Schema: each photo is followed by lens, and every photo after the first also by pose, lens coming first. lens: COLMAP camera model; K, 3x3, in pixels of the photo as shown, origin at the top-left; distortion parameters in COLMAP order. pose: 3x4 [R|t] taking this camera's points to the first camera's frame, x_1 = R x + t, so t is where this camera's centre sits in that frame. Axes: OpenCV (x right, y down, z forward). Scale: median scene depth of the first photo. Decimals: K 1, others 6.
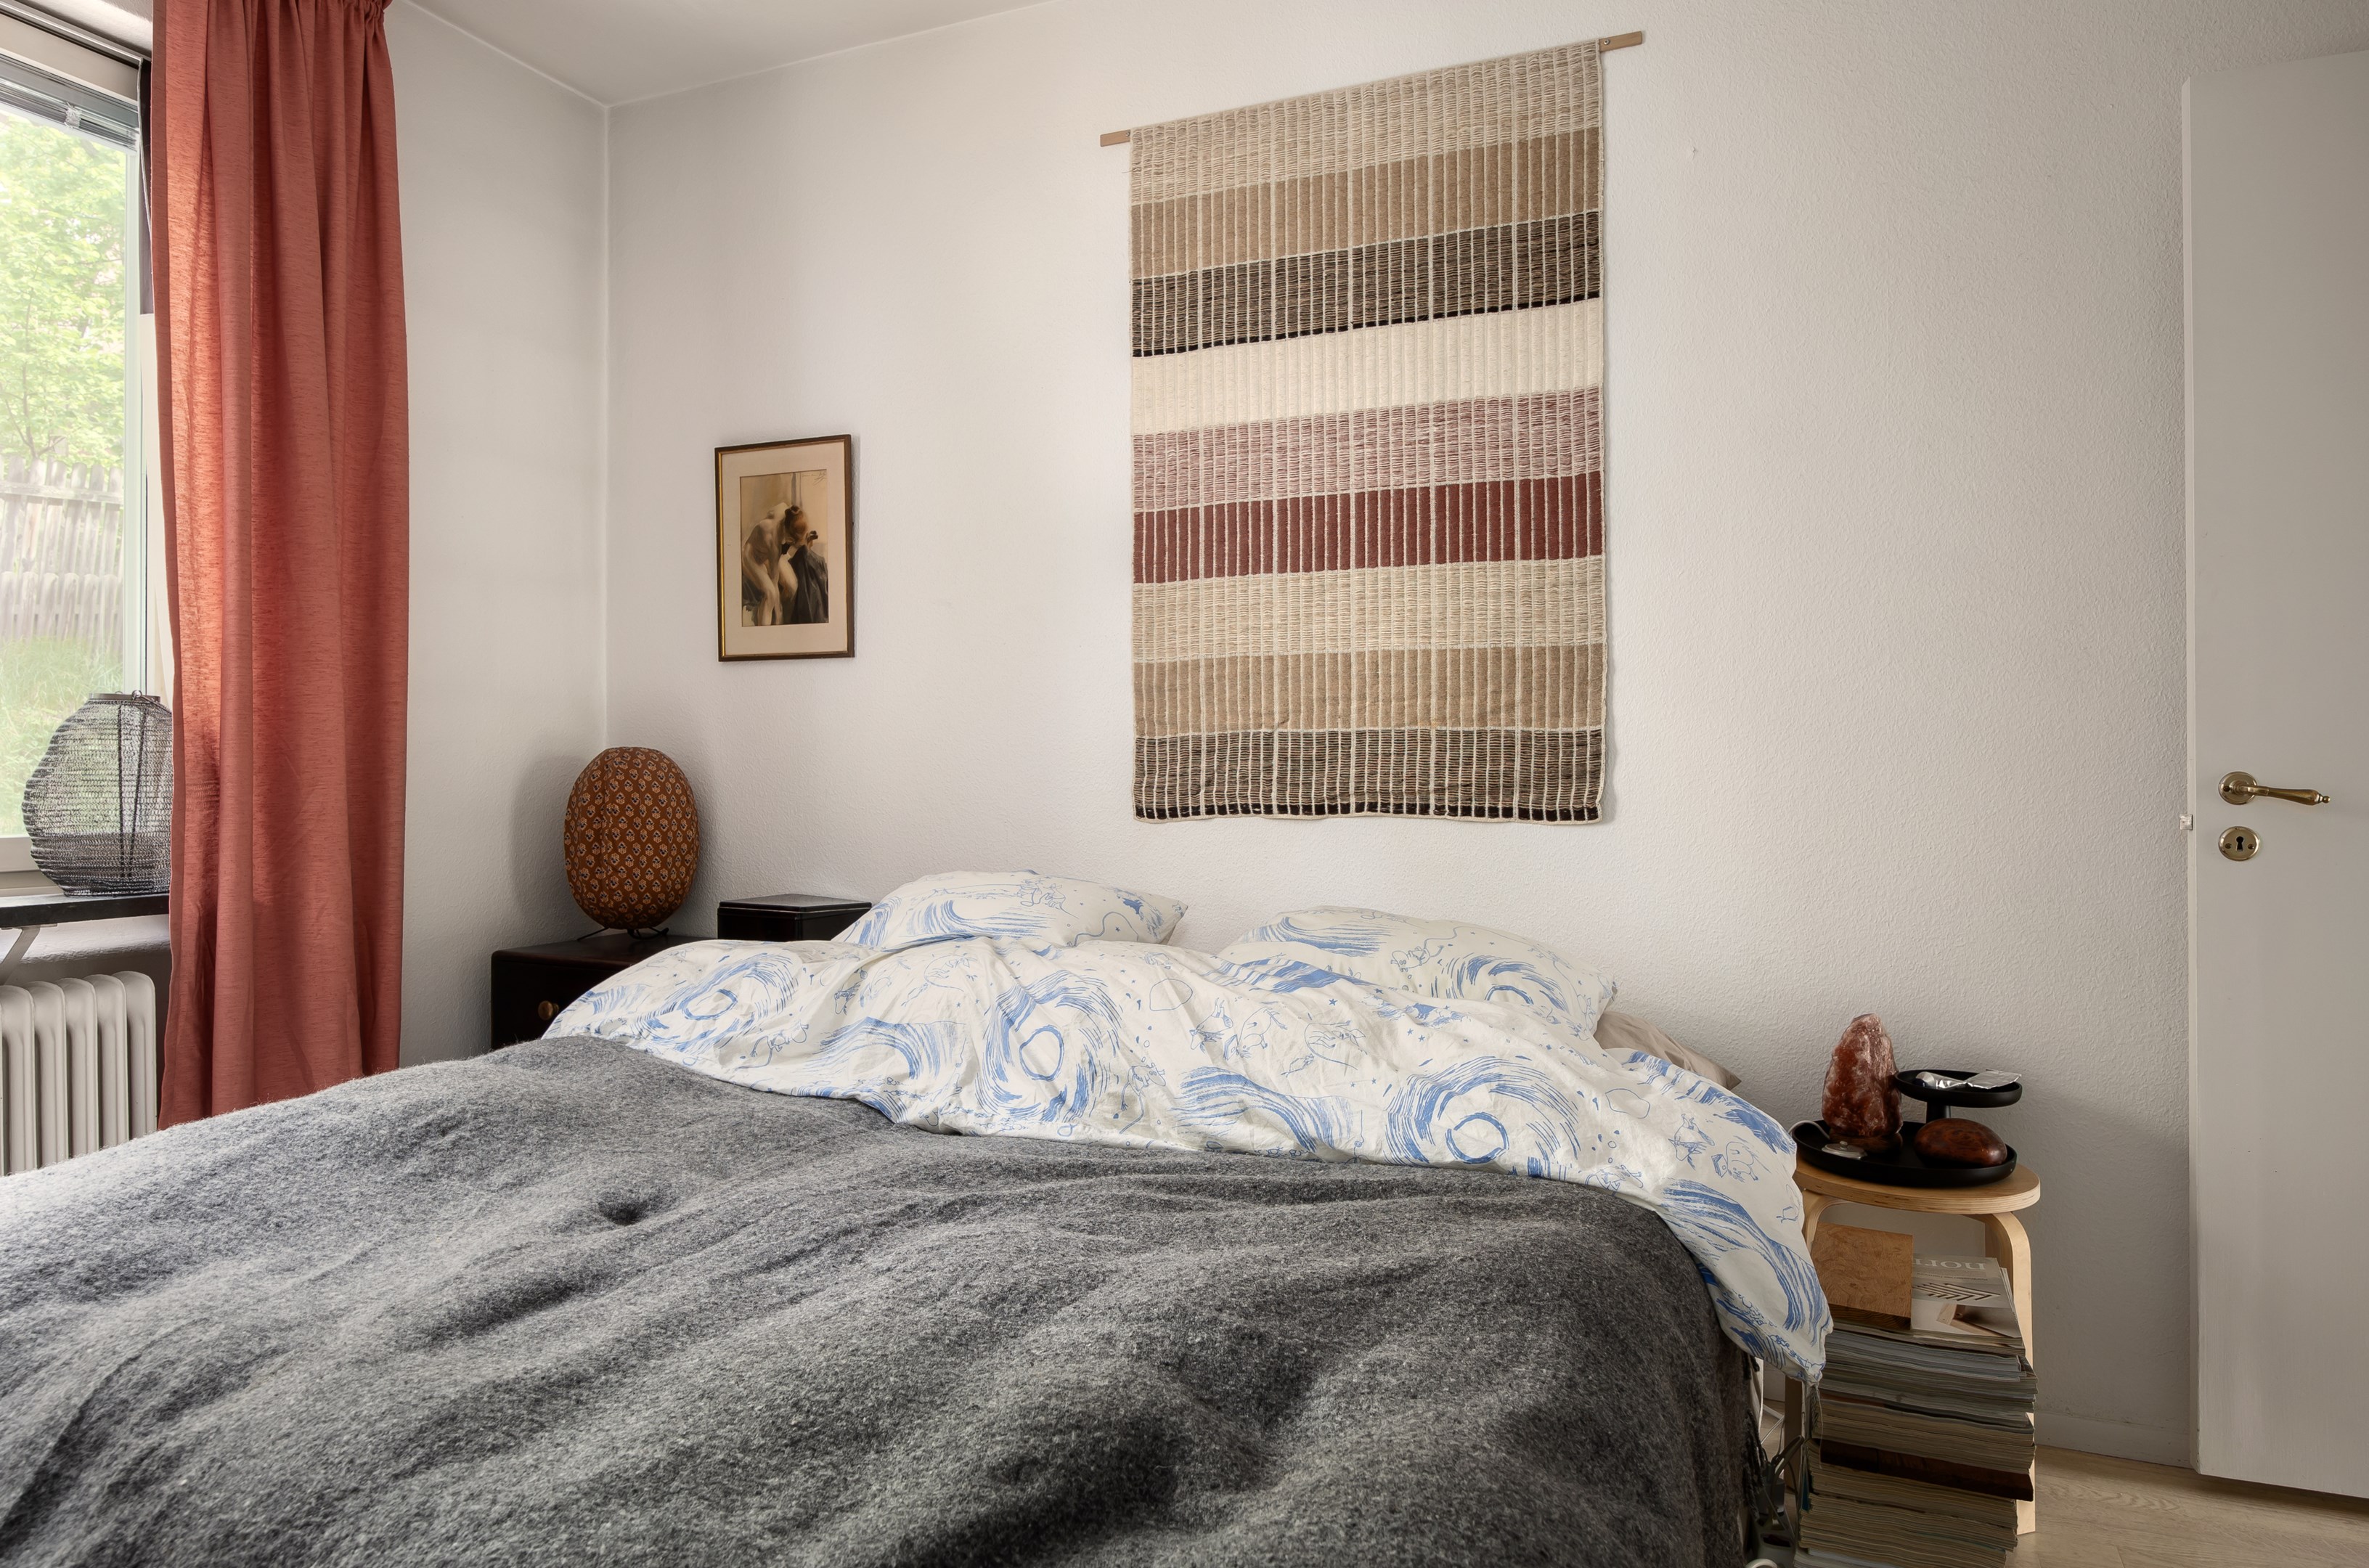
lens RADIAL K [[1521.8, 0, 1186.2], [0, 1521.8, 769.4], [0, 0, 1]] dist [-0.004180, 0.002597]
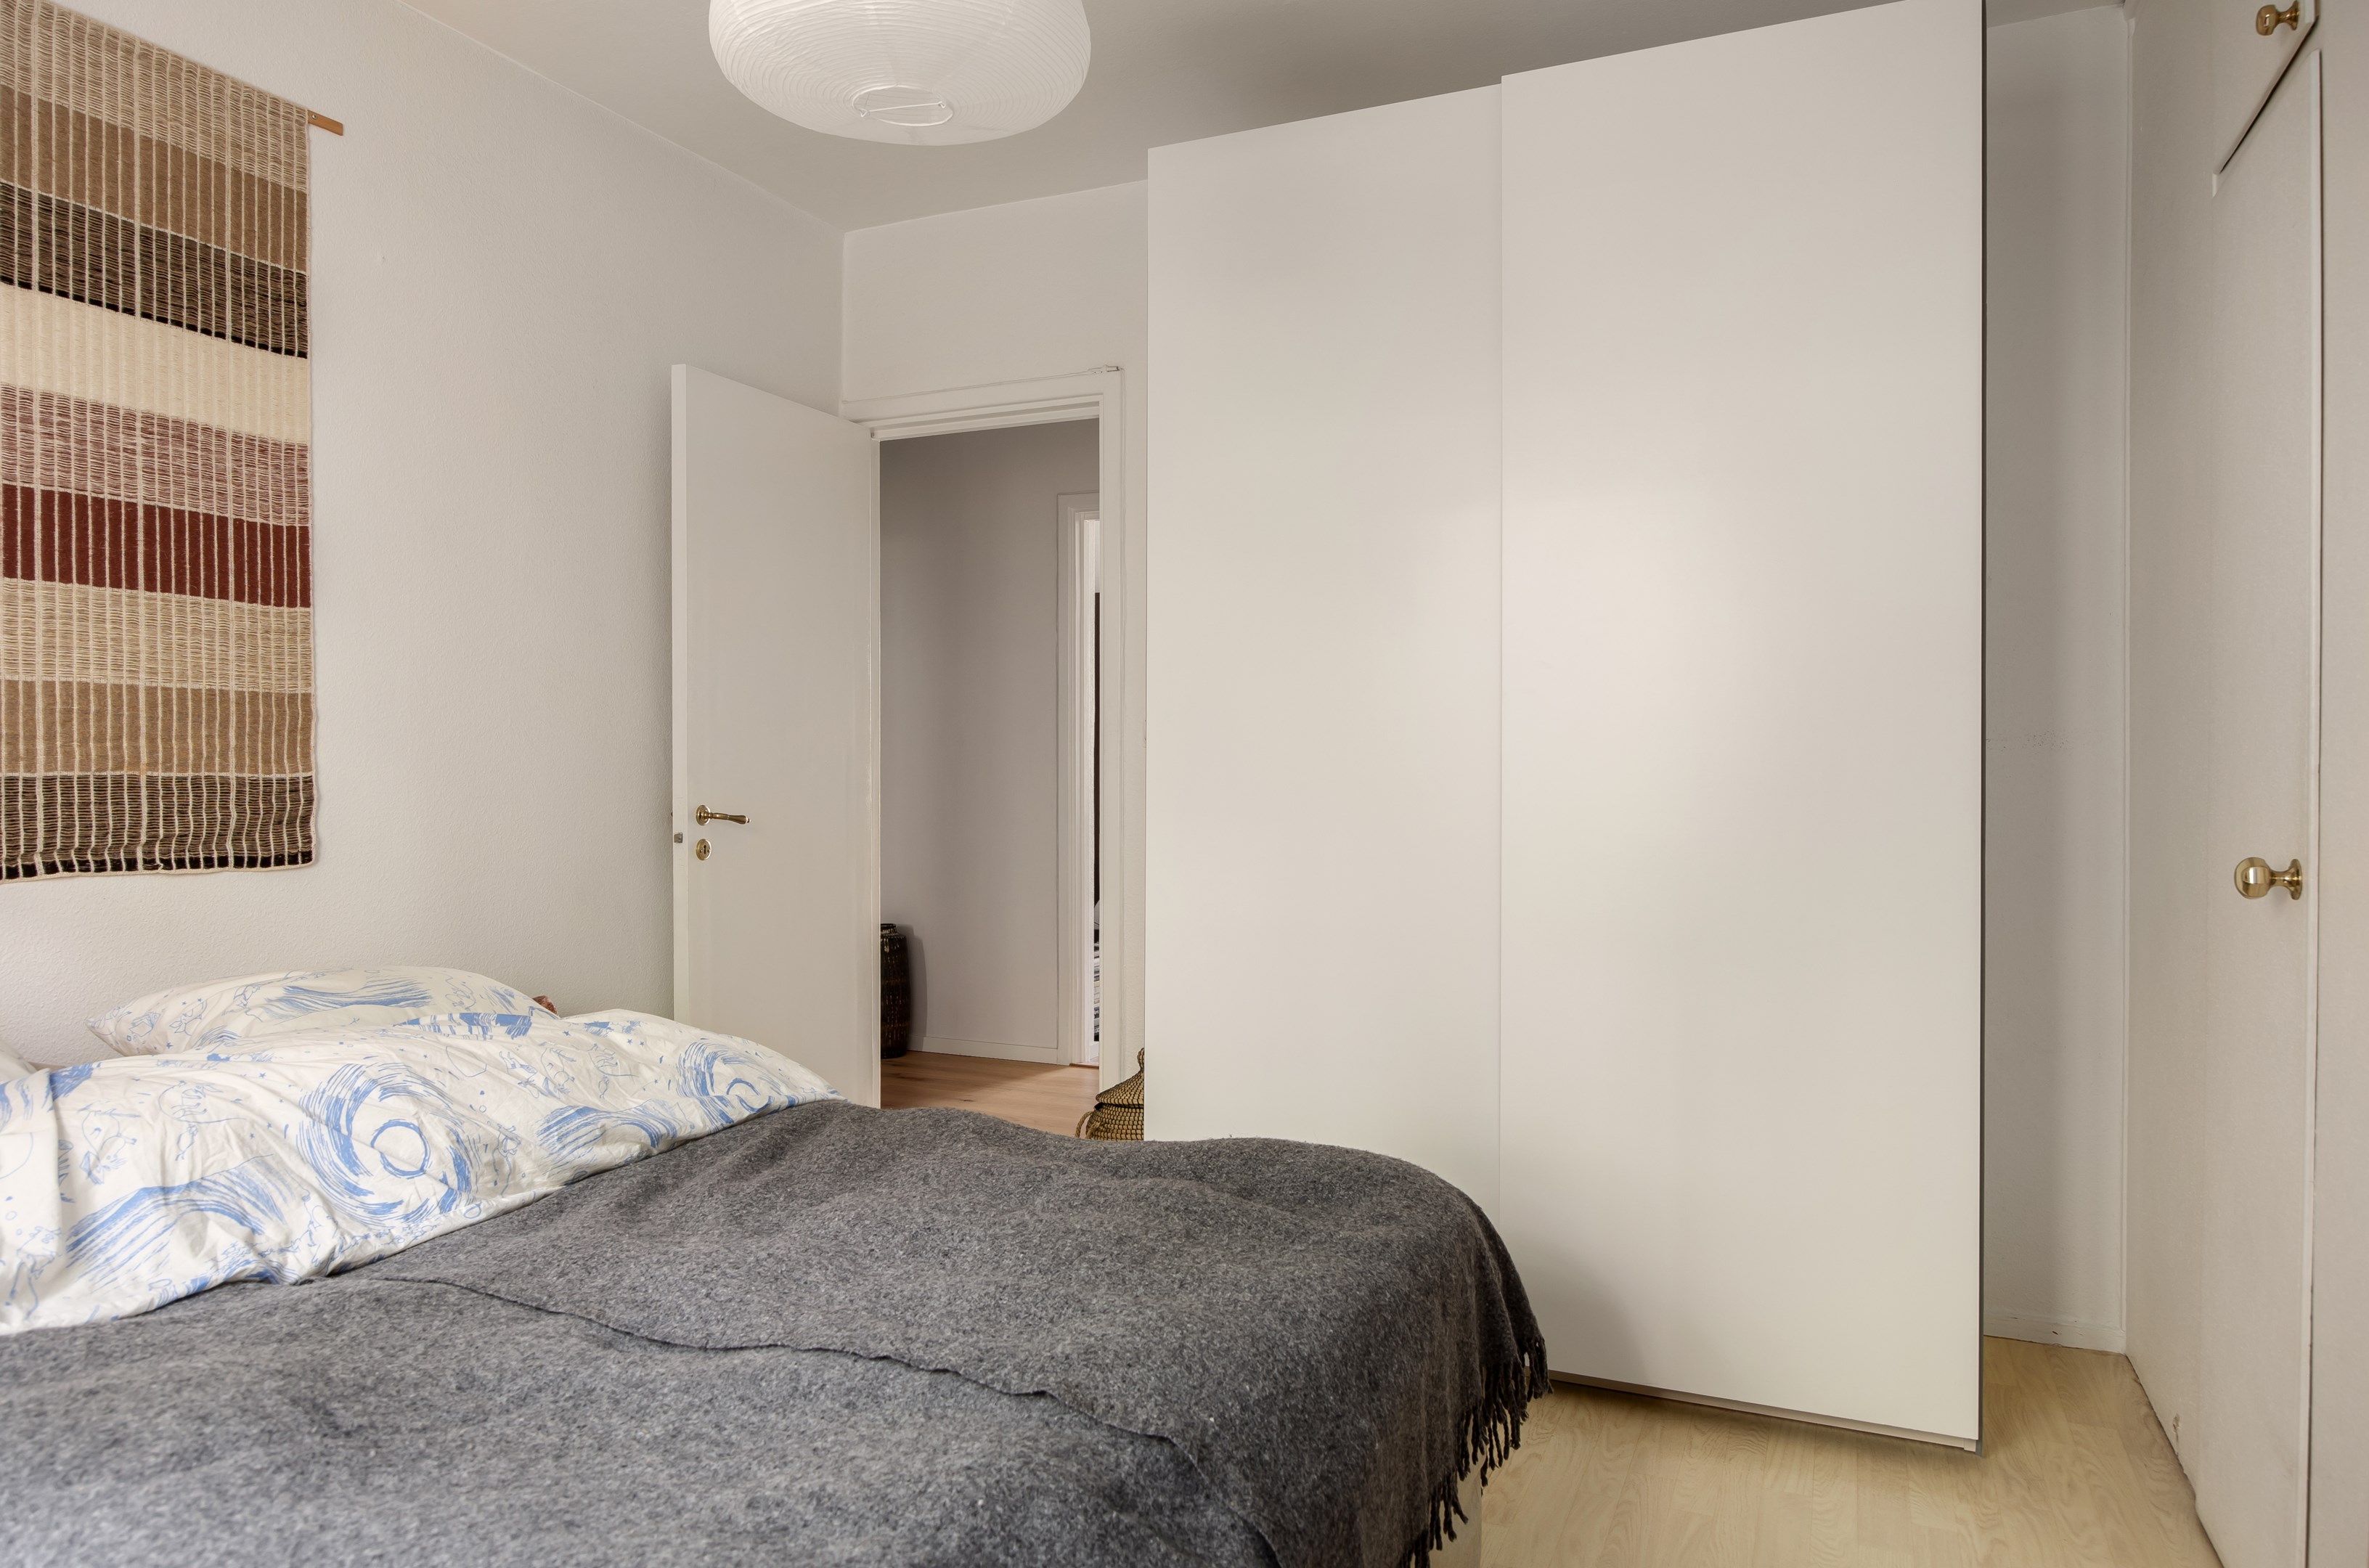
lens RADIAL K [[1521.8, 0, 1186.2], [0, 1521.8, 769.4], [0, 0, 1]] dist [-0.004180, 0.002597]
pose [[0.001859, -0.003661, 0.999992, -0.744733], [-0.002941, 0.999989, 0.003666, -0.035249], [-0.999994, -0.002948, 0.001848, 0.387838]]
